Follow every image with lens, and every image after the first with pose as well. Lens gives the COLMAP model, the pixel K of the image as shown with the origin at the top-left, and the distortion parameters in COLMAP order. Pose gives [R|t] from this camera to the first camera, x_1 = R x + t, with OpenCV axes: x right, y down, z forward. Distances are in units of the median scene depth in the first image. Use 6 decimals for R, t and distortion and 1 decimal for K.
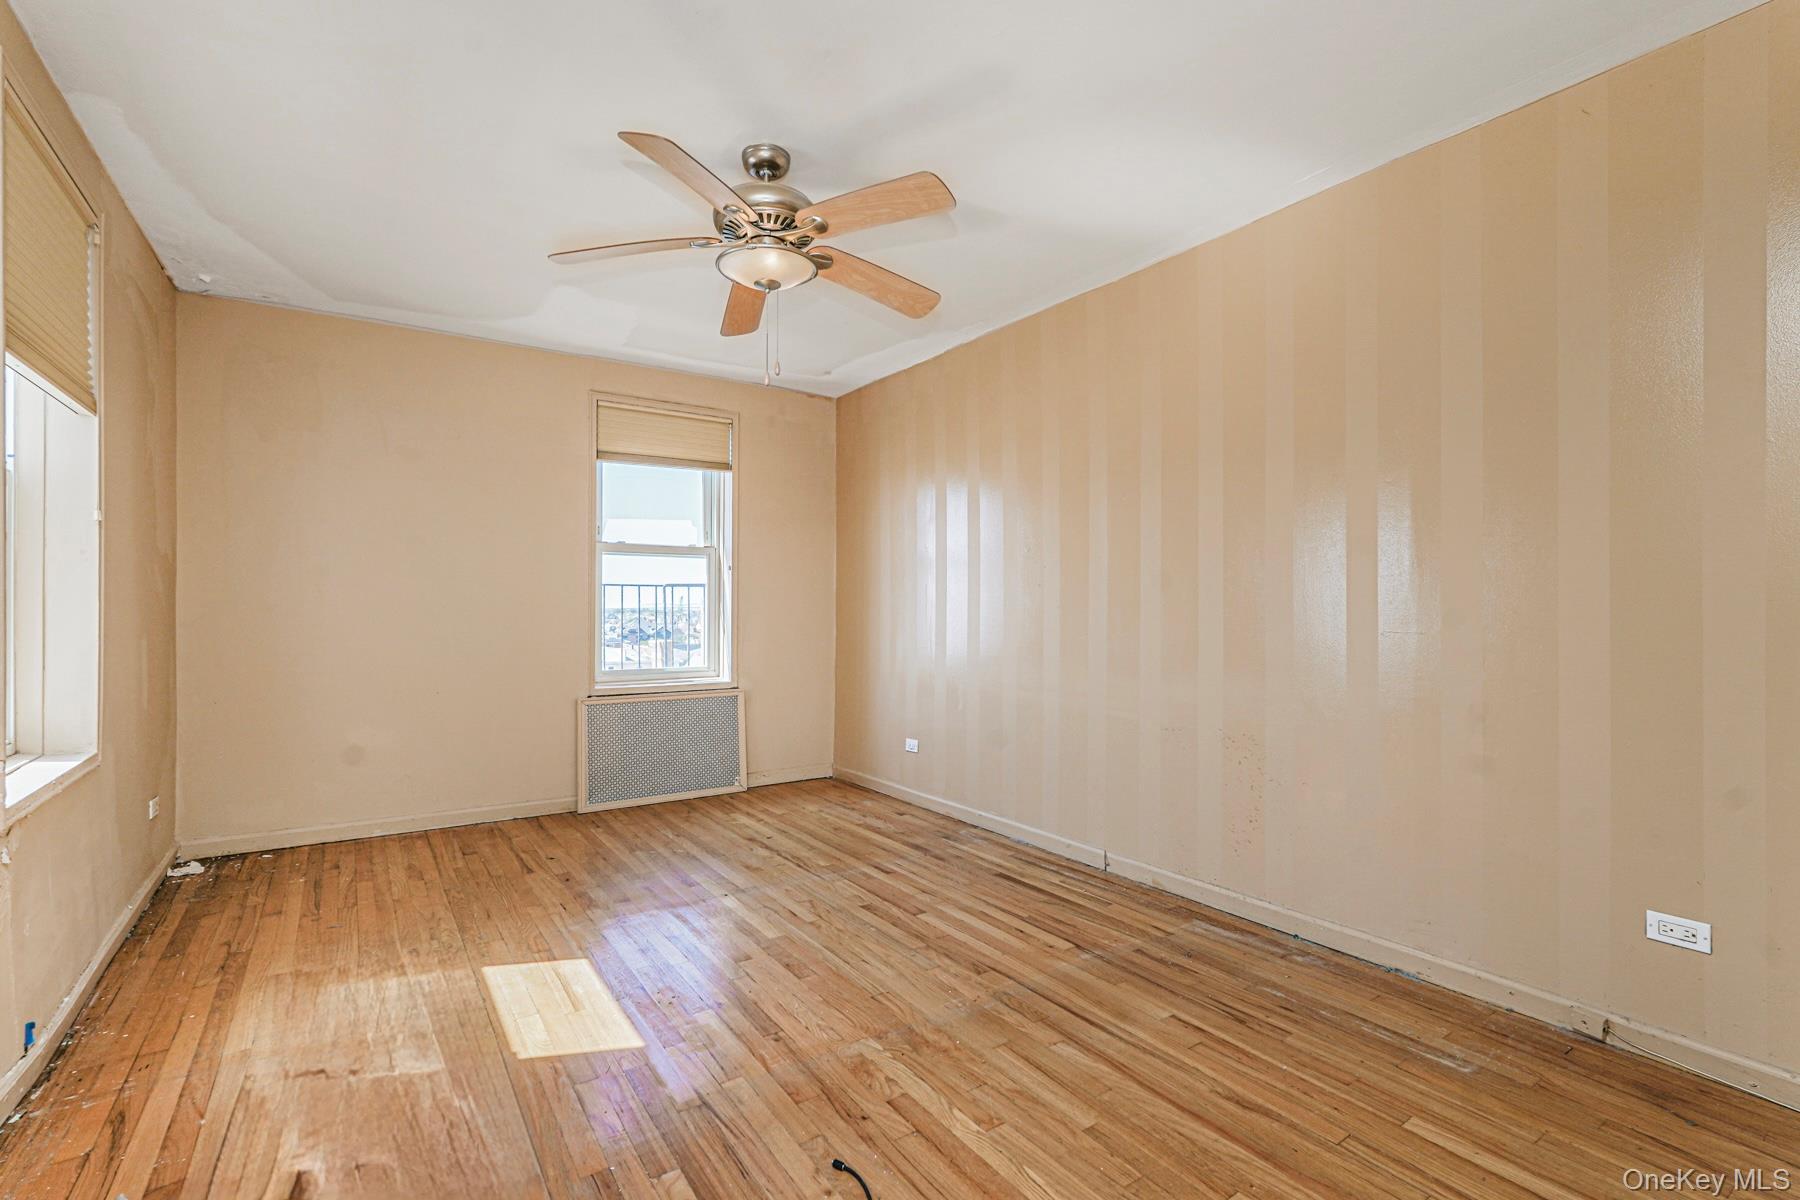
lens RADIAL K [[805.2, 0, 890.8], [0, 805.2, 602.9], [0, 0, 1]] dist [-0.019514, 0.010443]
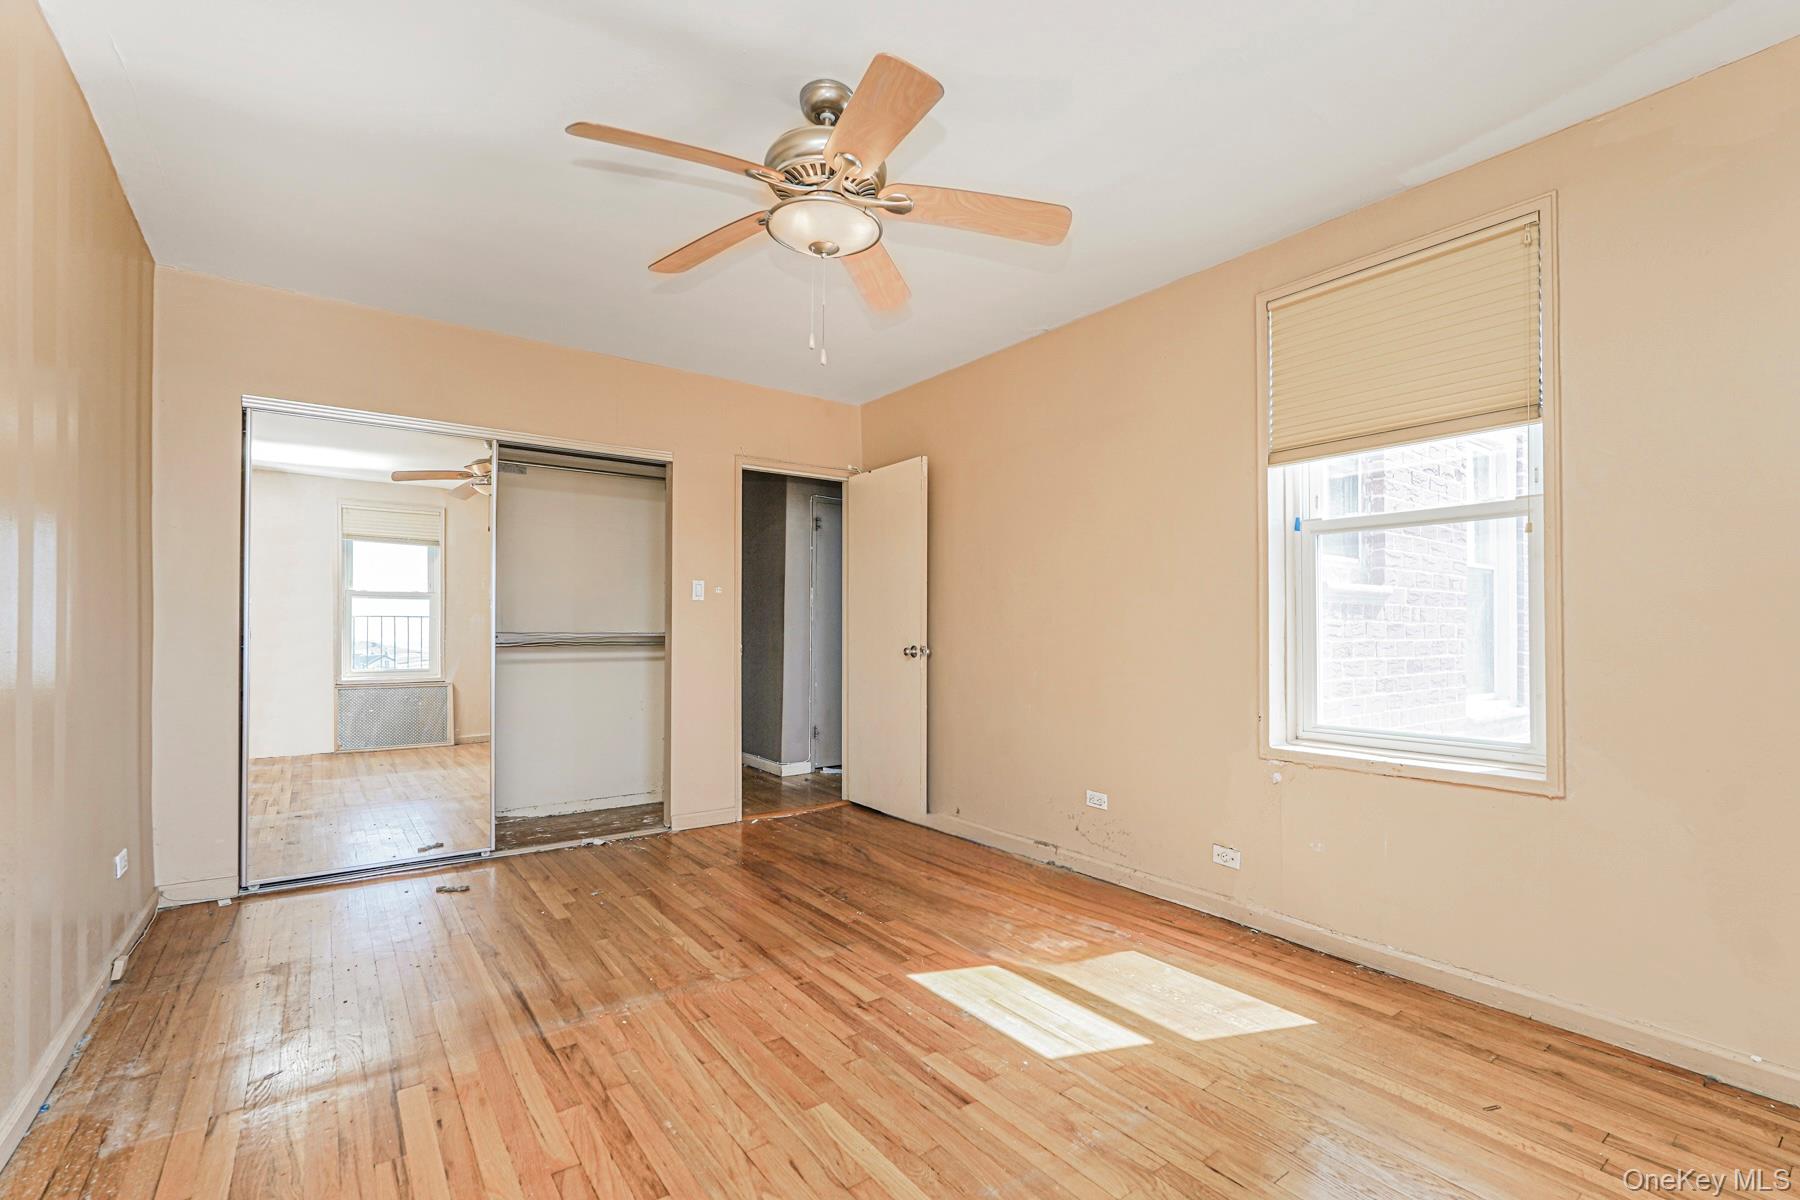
lens RADIAL K [[805.2, 0, 890.8], [0, 805.2, 602.9], [0, 0, 1]] dist [-0.019514, 0.010443]
pose [[-0.999679, -0.002286, -0.025226, -0.204064], [-0.001418, 0.999408, -0.034380, 0.014729], [0.025290, -0.034333, -0.999090, 1.844165]]
